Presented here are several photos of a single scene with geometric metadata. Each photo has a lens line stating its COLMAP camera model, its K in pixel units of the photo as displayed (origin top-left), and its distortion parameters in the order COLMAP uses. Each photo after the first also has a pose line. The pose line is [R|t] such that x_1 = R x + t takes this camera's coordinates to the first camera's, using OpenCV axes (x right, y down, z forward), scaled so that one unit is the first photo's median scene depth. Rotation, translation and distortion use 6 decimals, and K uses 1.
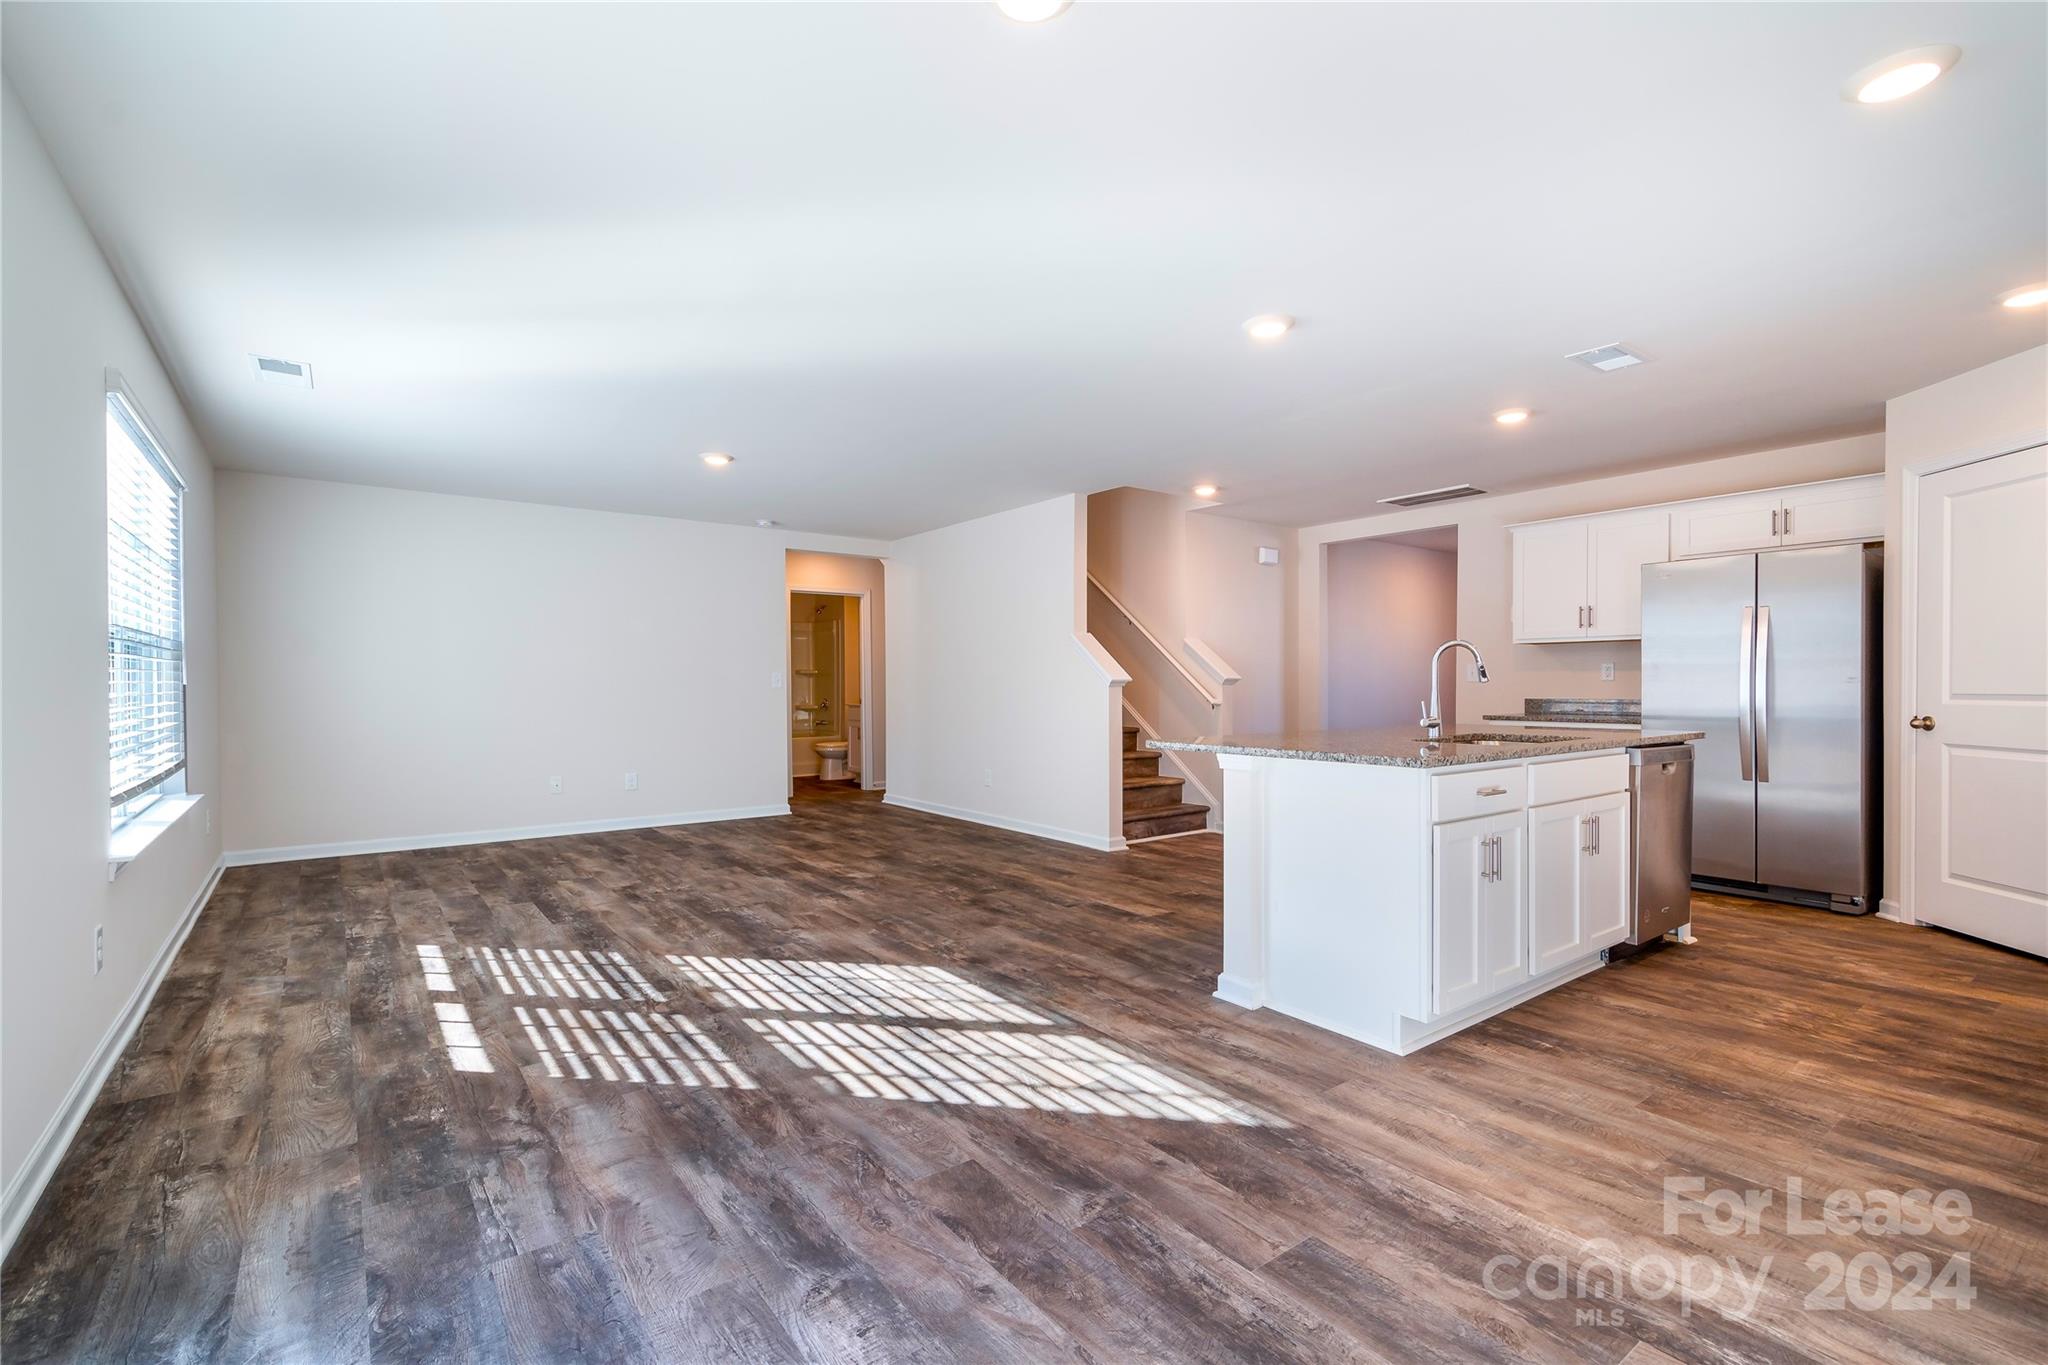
lens RADIAL K [[909.0, 0, 1028.7], [0, 909.0, 691.2], [0, 0, 1]] dist [0.015026, -0.001086]
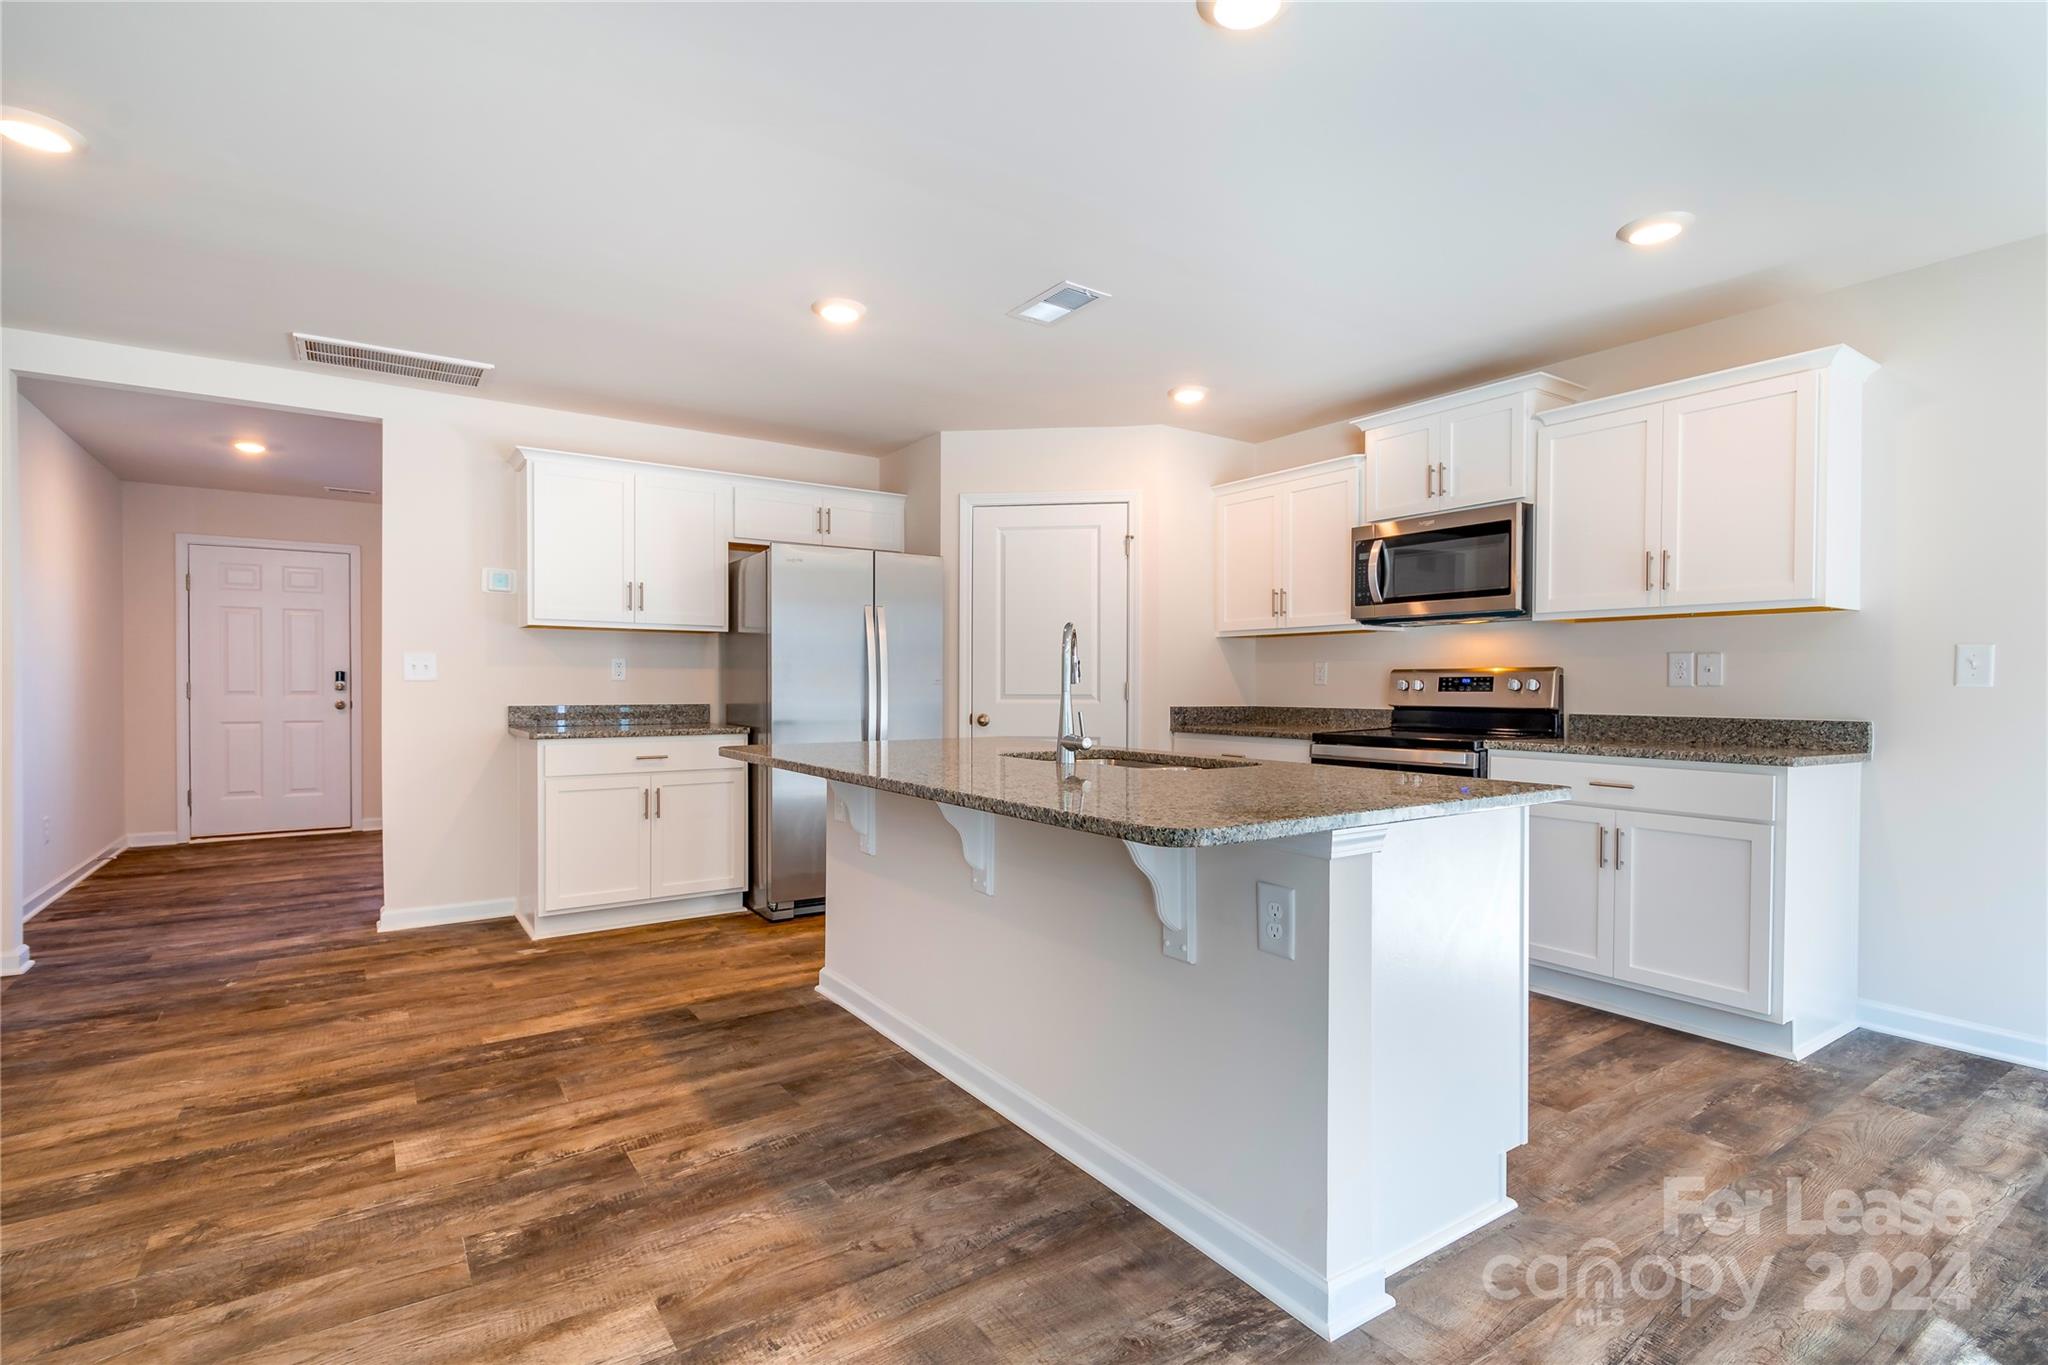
lens RADIAL K [[968.9, 0, 1011.8], [0, 968.9, 695.4], [0, 0, 1]] dist [0.018778, -0.007705]
pose [[0.052044, -0.009975, 0.998595, -0.287390], [0.004648, 0.999942, 0.009746, -0.009330], [-0.998634, 0.004134, 0.052087, 1.039267]]
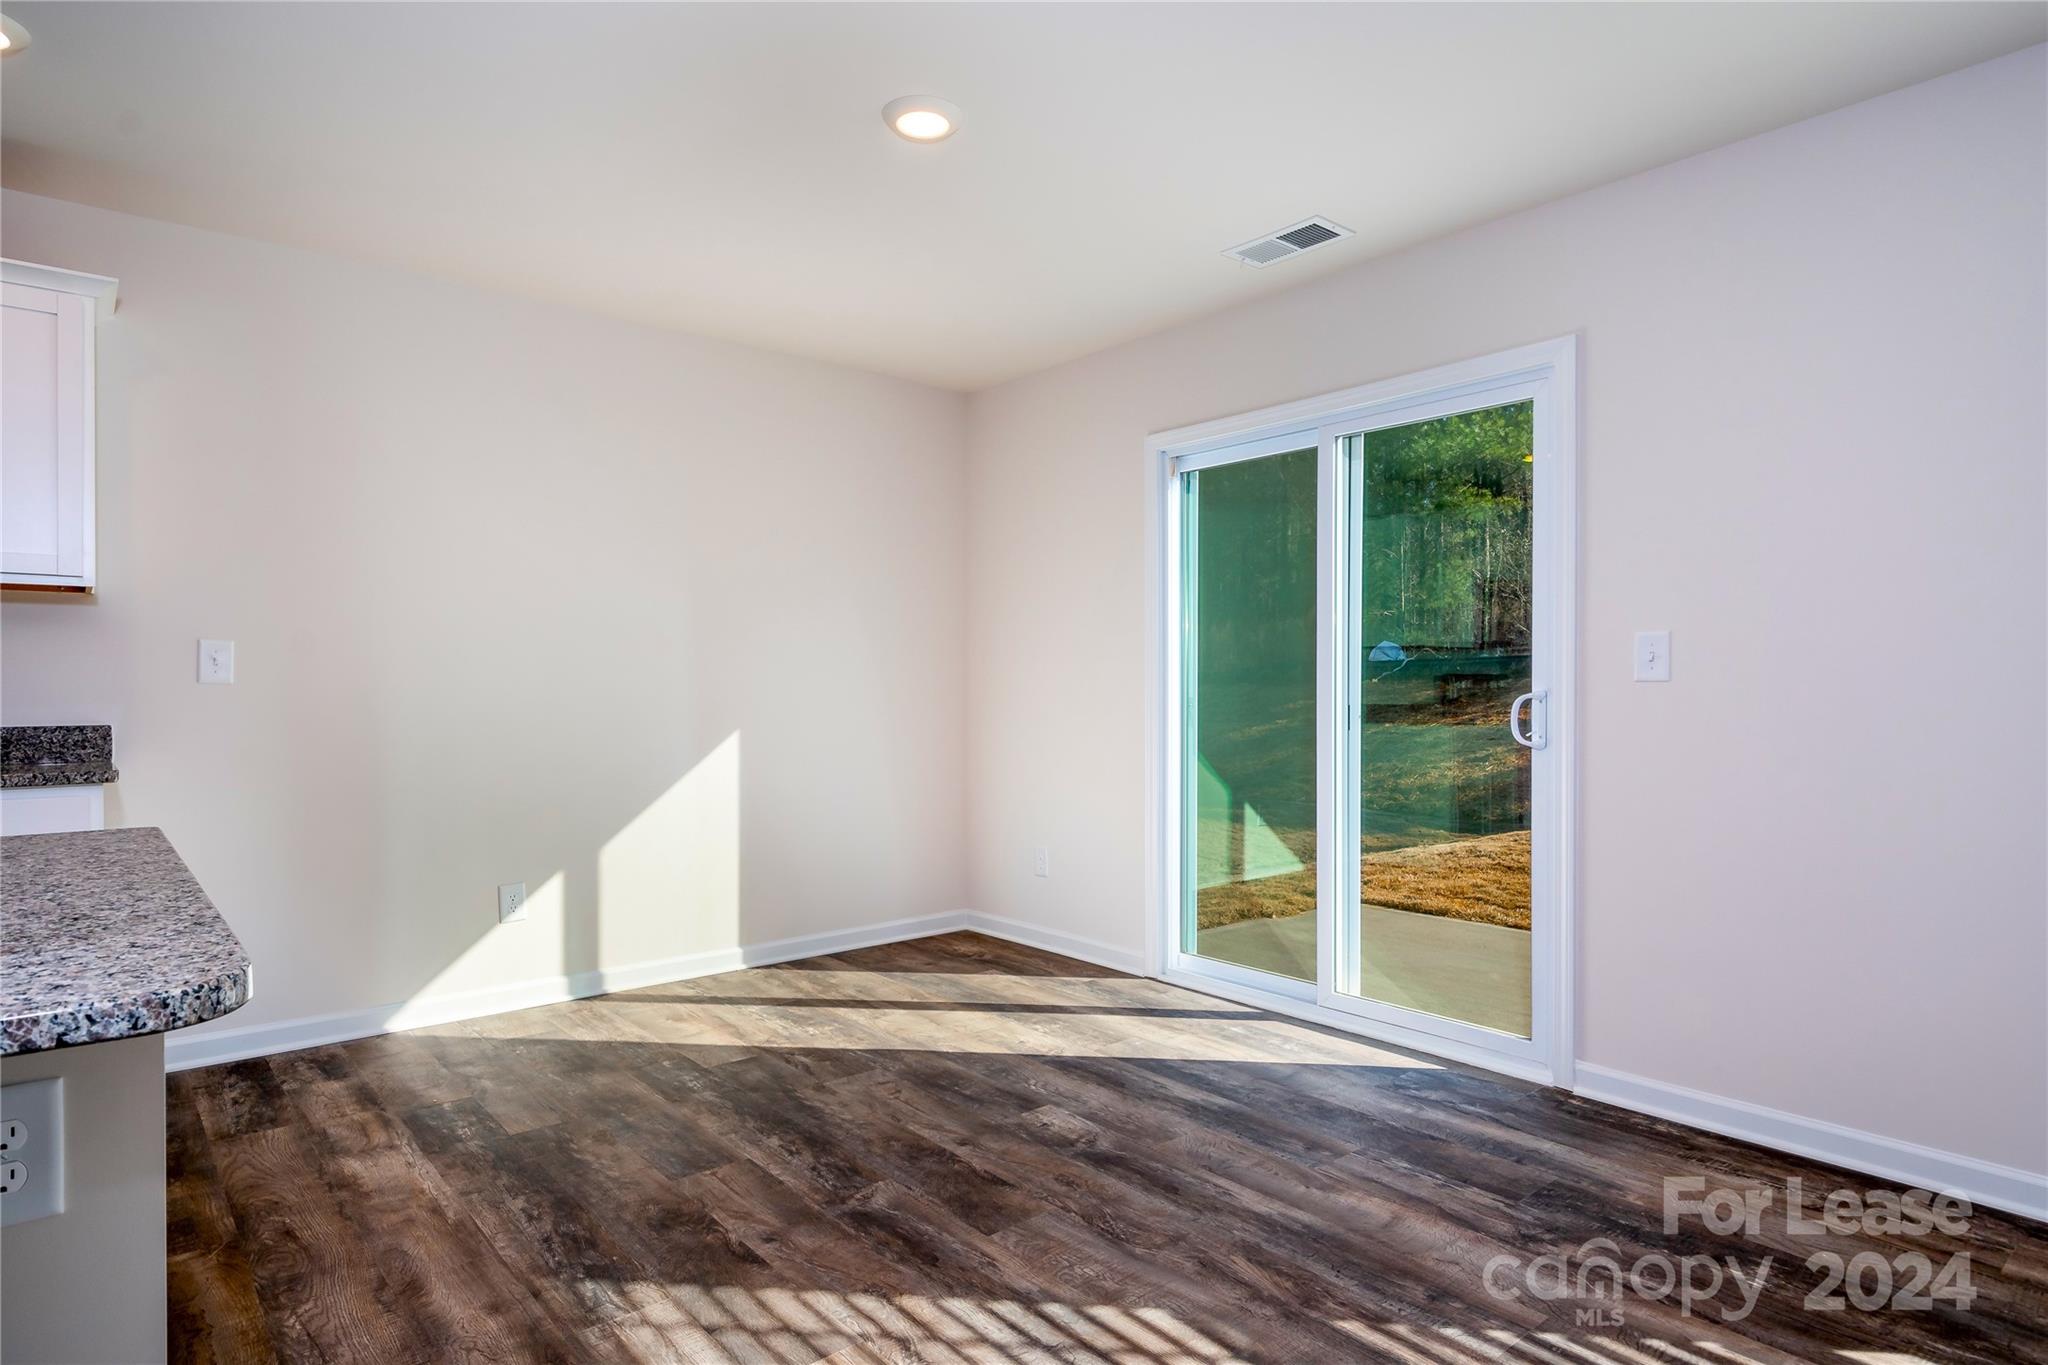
lens RADIAL K [[1127.6, 0, 1036.0], [0, 1127.6, 687.3], [0, 0, 1]] dist [0.016336, -0.005607]
pose [[-0.997972, 0.004429, -0.063493, -0.024371], [0.003769, 0.999938, 0.010520, -0.009198], [0.063536, 0.010260, -0.997927, 1.239193]]
